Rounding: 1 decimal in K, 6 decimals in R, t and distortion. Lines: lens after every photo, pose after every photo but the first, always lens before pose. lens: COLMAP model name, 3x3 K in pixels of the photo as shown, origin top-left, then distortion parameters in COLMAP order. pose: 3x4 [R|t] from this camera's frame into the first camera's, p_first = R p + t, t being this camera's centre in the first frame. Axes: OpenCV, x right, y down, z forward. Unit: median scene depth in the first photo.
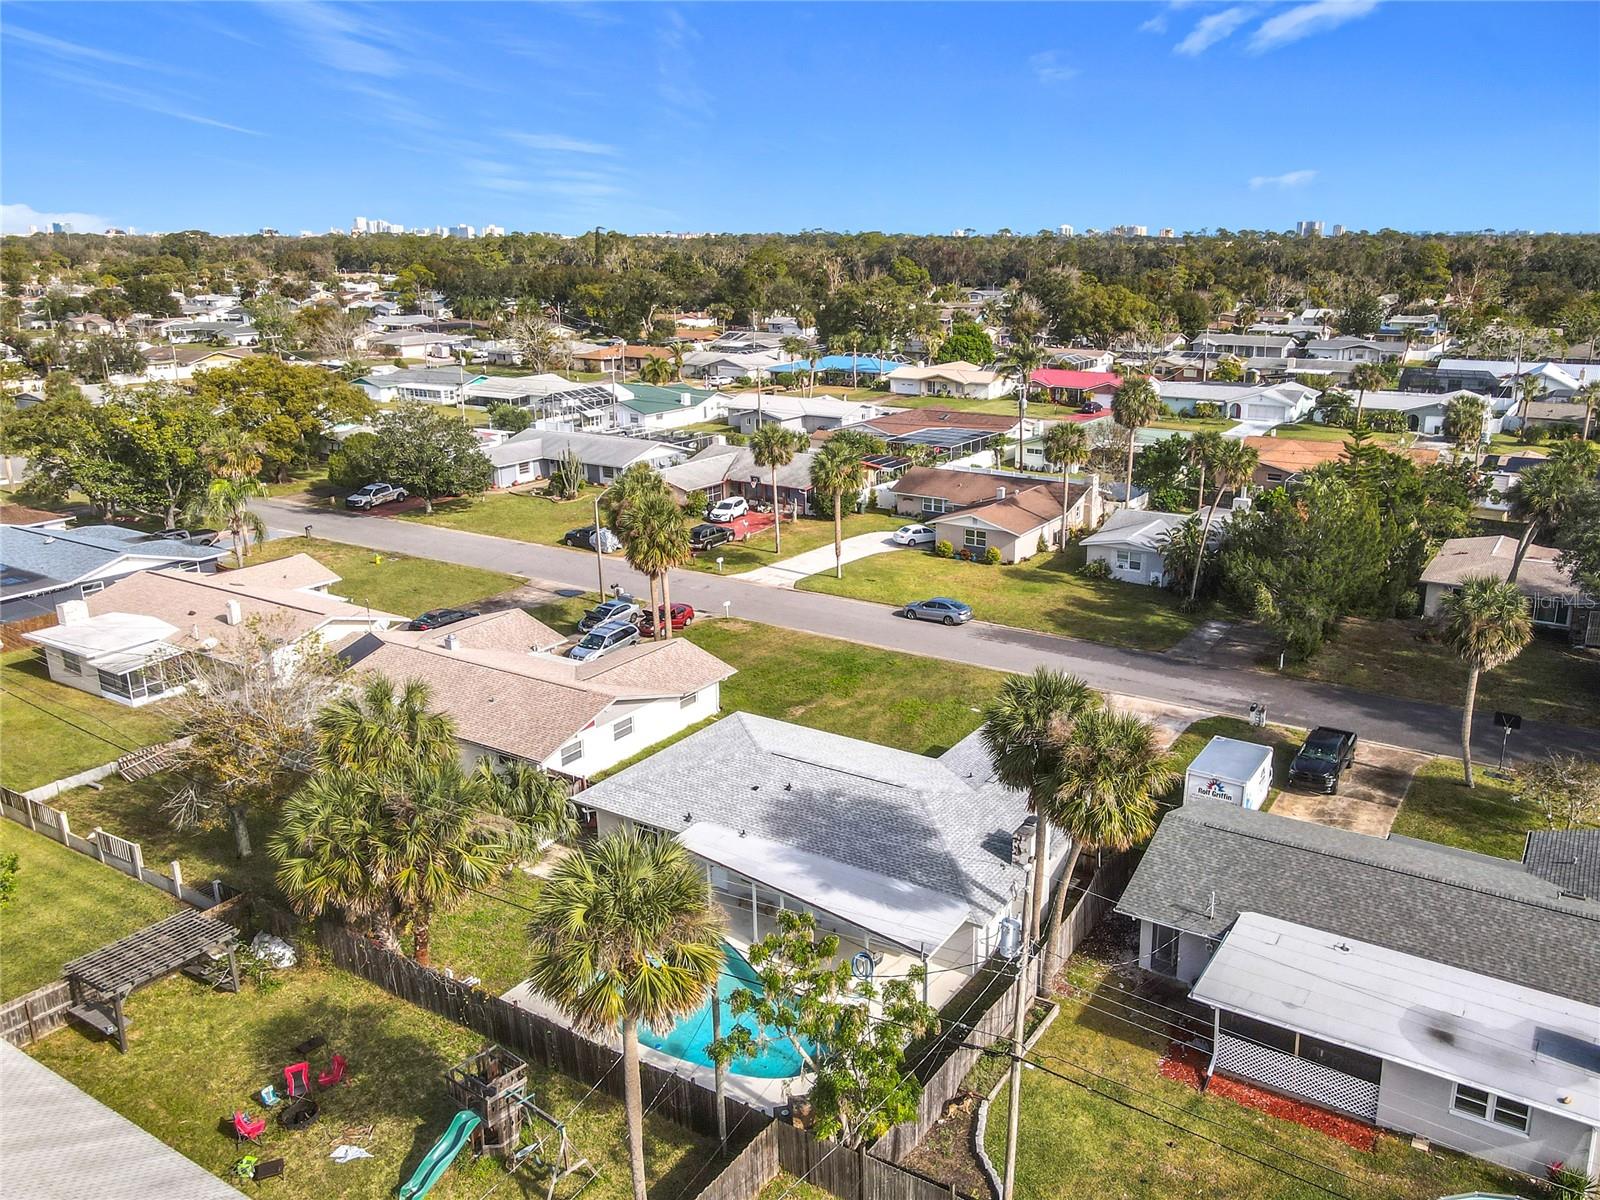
lens RADIAL K [[1187.6, 0, 828.4], [0, 1187.6, 593.4], [0, 0, 1]] dist [0.009917, 0.005818]
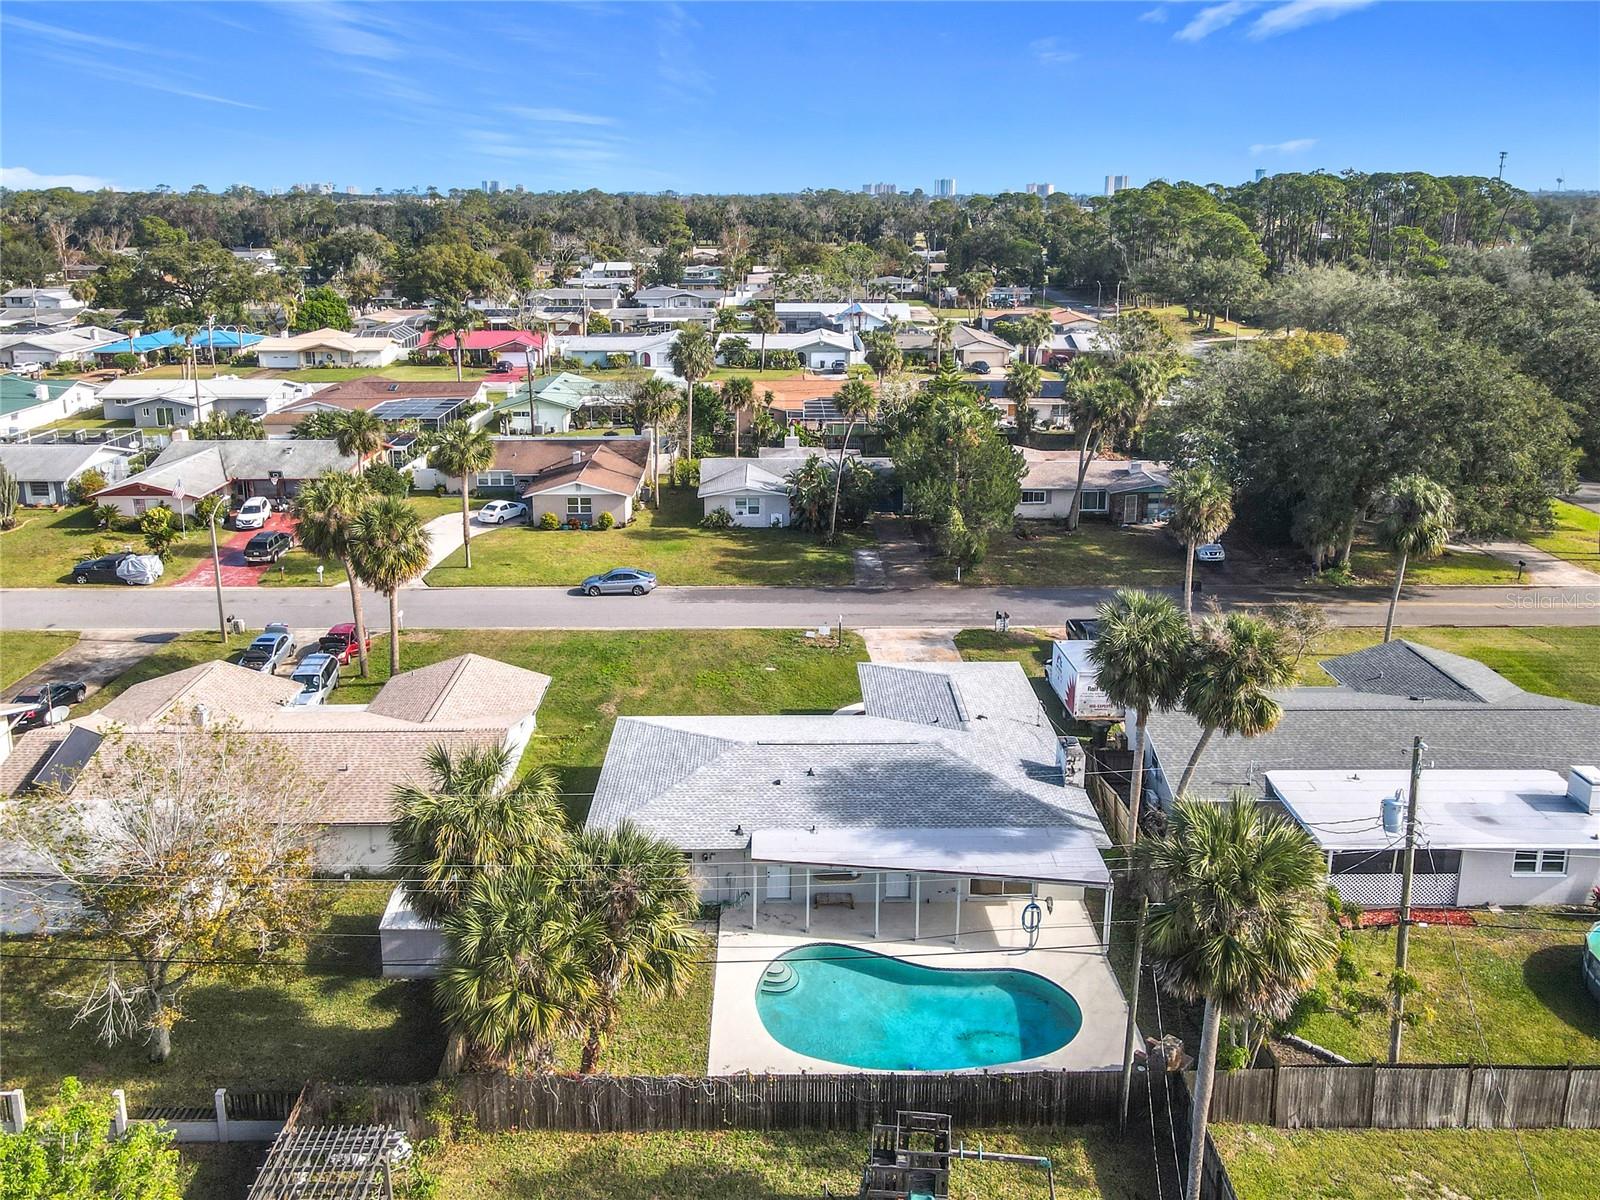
lens RADIAL K [[1208.5, 0, 796.7], [0, 1208.5, 505.1], [0, 0, 1]] dist [0.011677, 0.009929]
pose [[0.851472, -0.131566, 0.507628, -0.221943], [0.151828, 0.988406, 0.001504, -0.021728], [-0.501940, 0.075792, 0.861575, 0.072671]]
